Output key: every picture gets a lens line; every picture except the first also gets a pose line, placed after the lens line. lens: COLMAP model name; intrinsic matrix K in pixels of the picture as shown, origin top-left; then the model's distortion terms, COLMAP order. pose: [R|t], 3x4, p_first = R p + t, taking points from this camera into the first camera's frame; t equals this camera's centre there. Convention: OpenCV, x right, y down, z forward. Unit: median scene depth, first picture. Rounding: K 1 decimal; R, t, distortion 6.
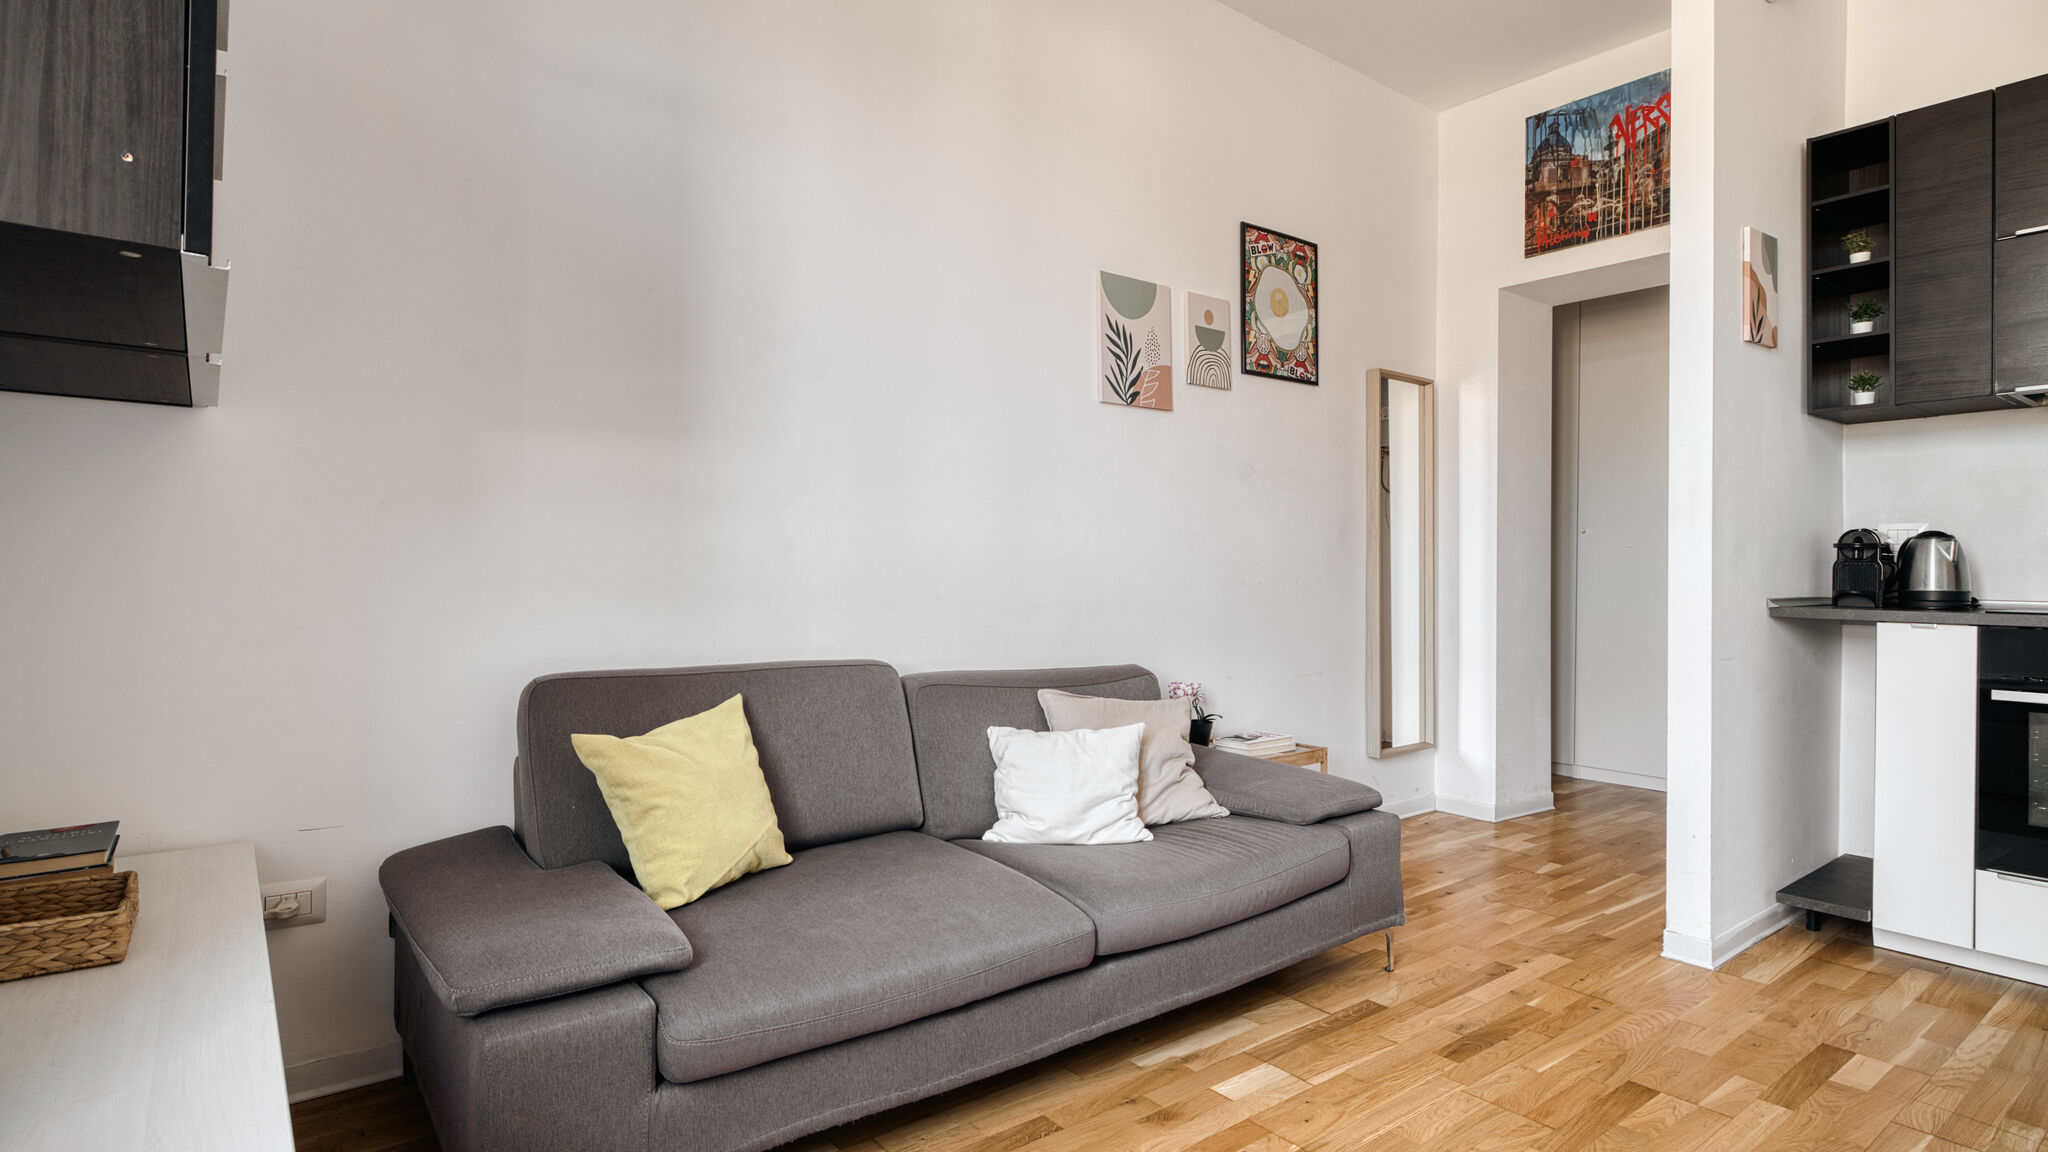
lens RADIAL K [[1041.7, 0, 1030.0], [0, 1041.7, 570.8], [0, 0, 1]] dist [0.002947, -0.000692]
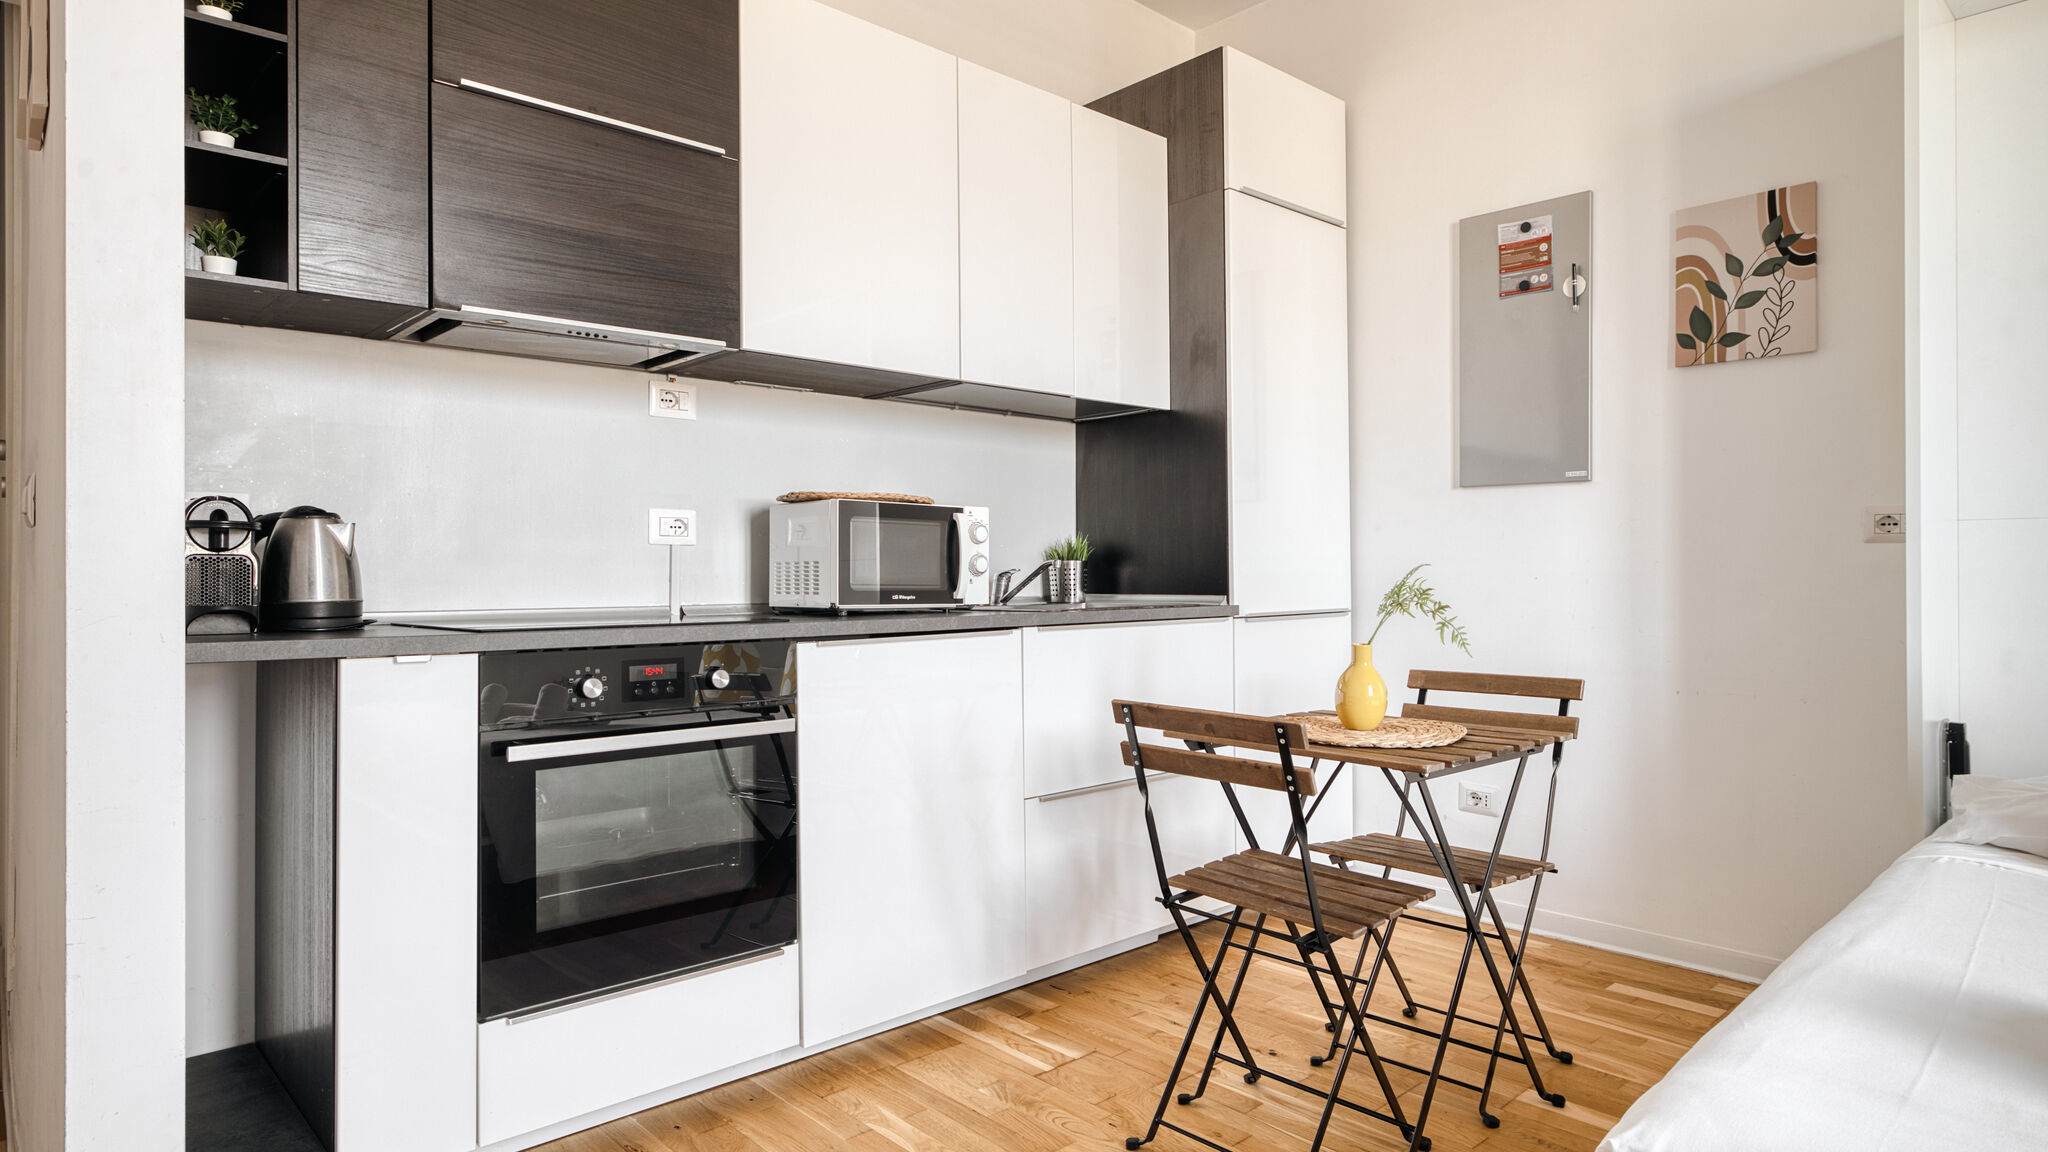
lens RADIAL K [[1163.1, 0, 1021.8], [0, 1163.1, 566.3], [0, 0, 1]] dist [0.002748, -0.002884]
pose [[-0.086946, -0.000881, 0.996213, 0.126912], [0.003621, 0.999993, 0.001201, -0.001408], [-0.996206, 0.003712, -0.086942, 0.615133]]
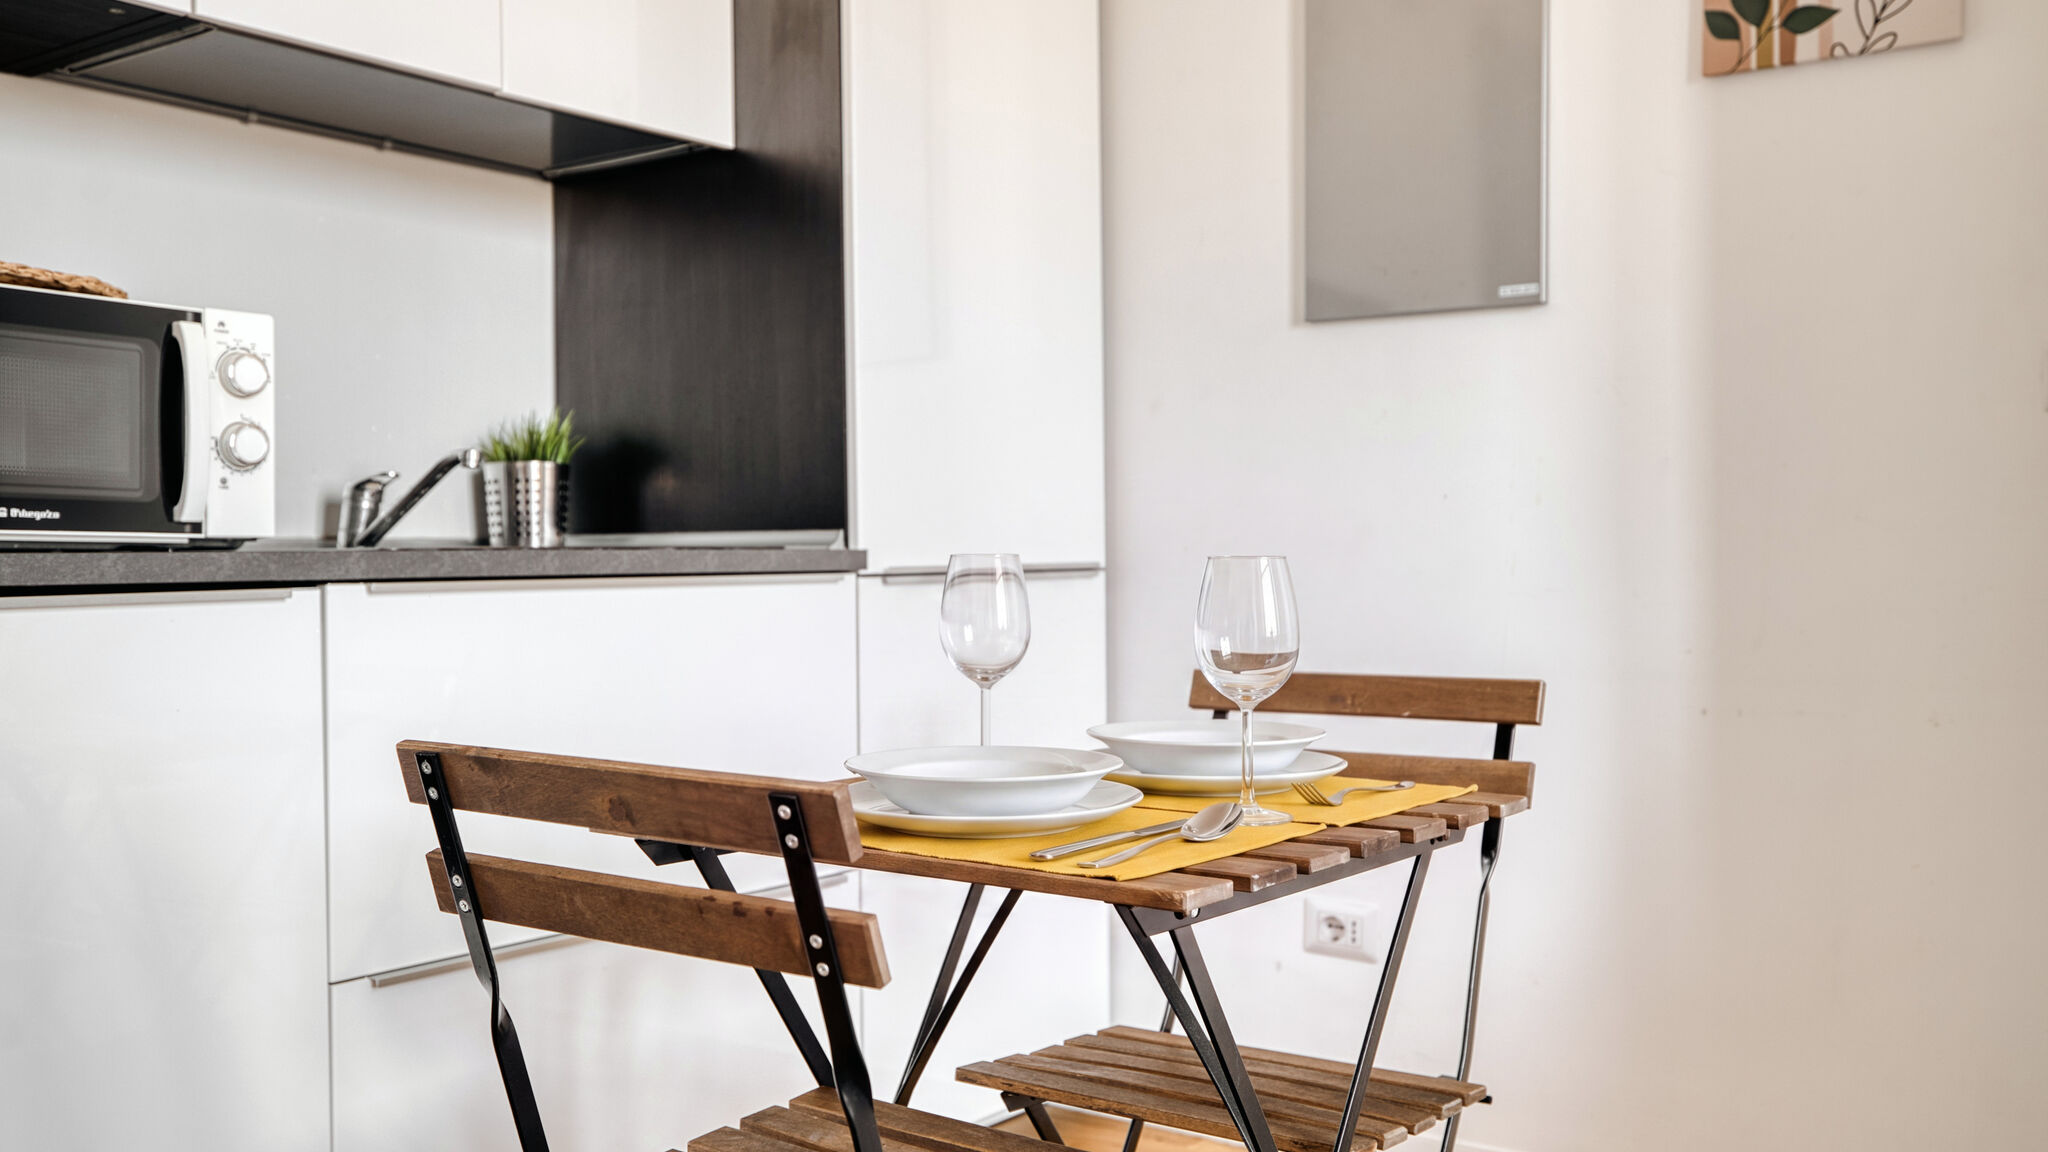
lens RADIAL K [[1852.1, 0, 1025.2], [0, 1852.1, 562.1], [0, 0, 1]] dist [0.012072, 0.015647]
pose [[-0.279629, -0.007790, 0.960076, 0.365320], [0.003935, 0.999949, 0.009260, 0.034459], [-0.960100, 0.006367, -0.279584, 0.486919]]
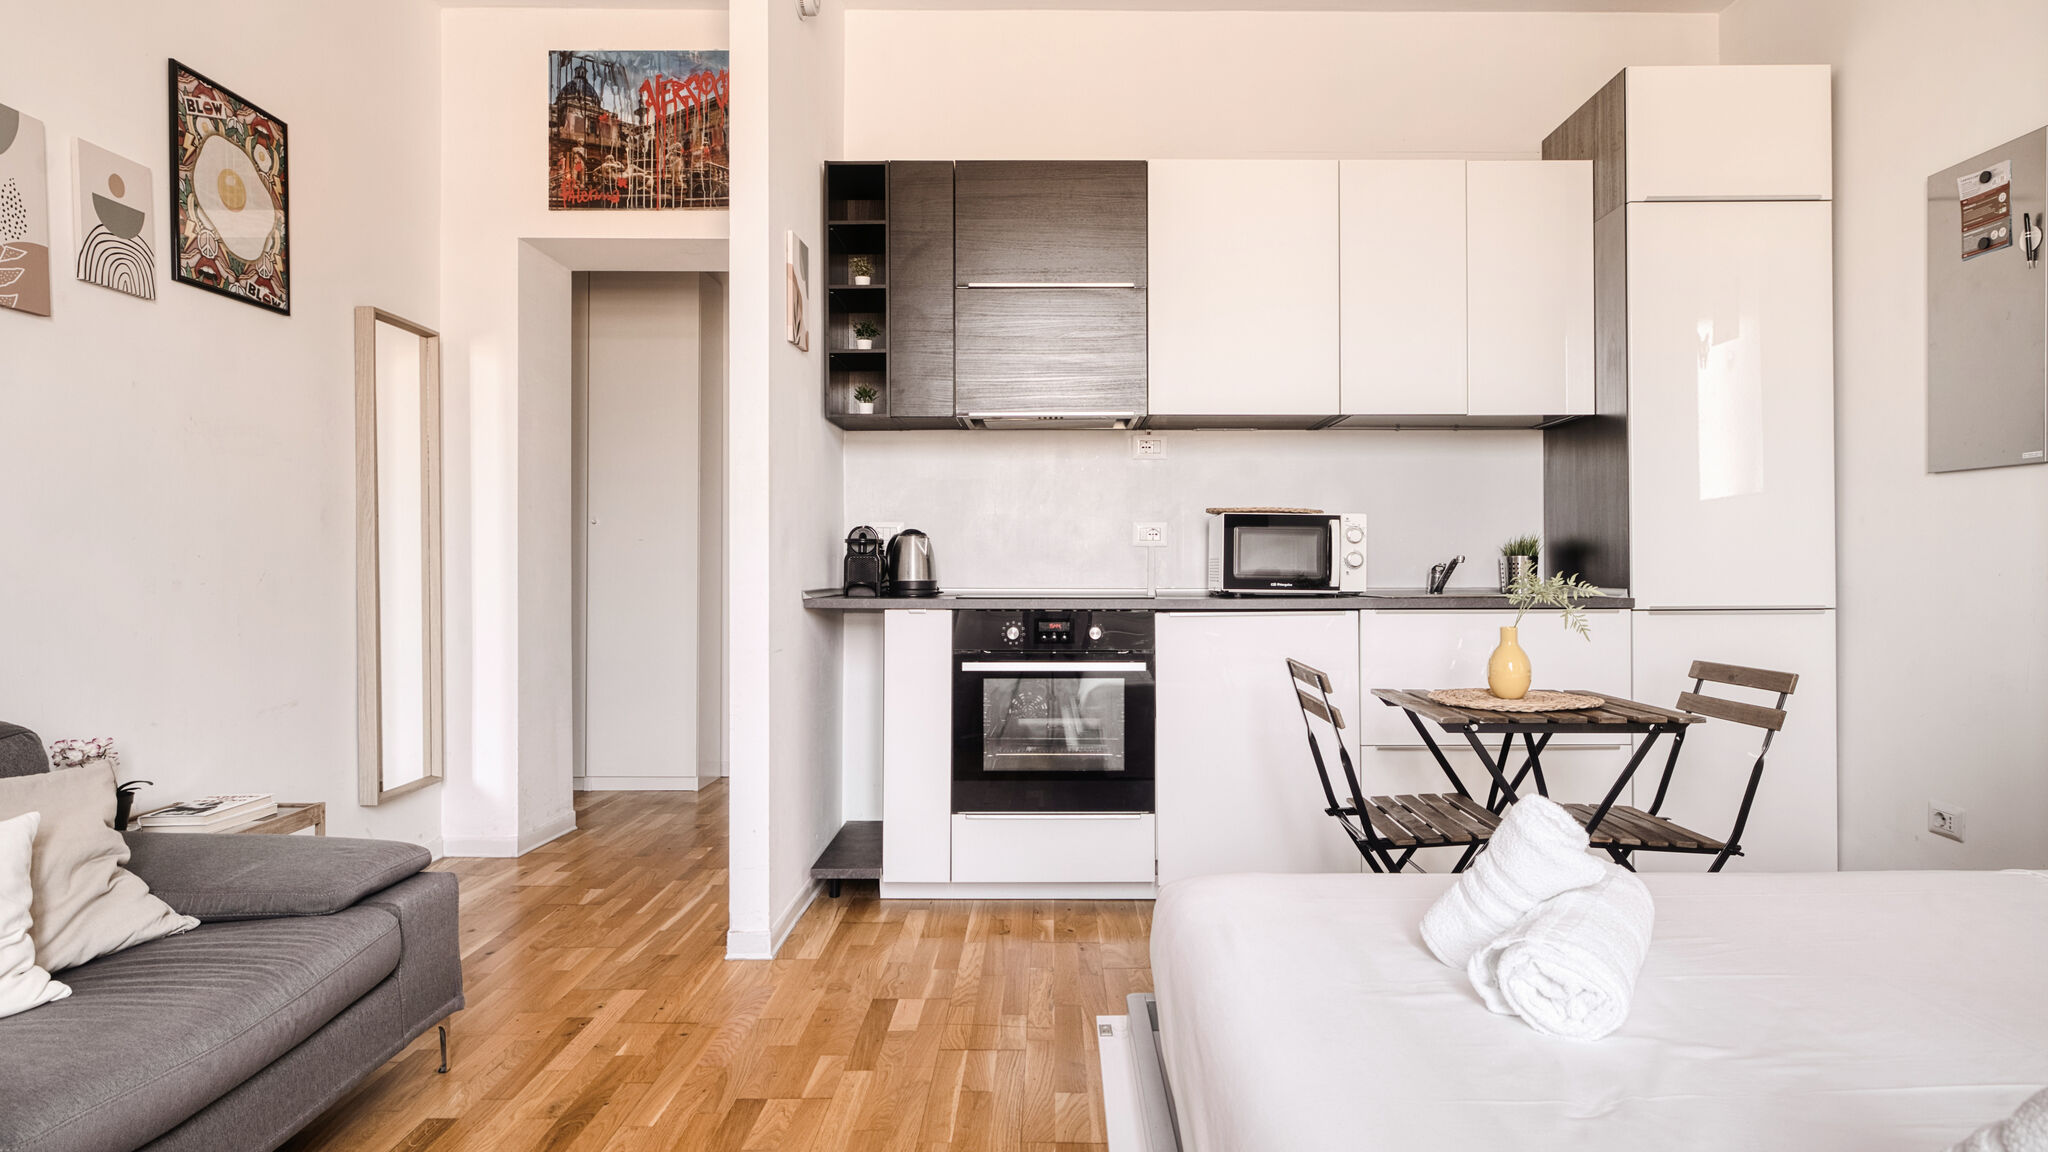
lens RADIAL K [[1163.1, 0, 1054.3], [0, 1163.1, 571.4], [0, 0, 1]] dist [0.002748, -0.002884]
pose [[0.611758, -0.008245, 0.791002, -0.058636], [0.004203, 0.999965, 0.007172, 0.000010], [-0.791034, -0.001063, 0.611772, 0.082278]]
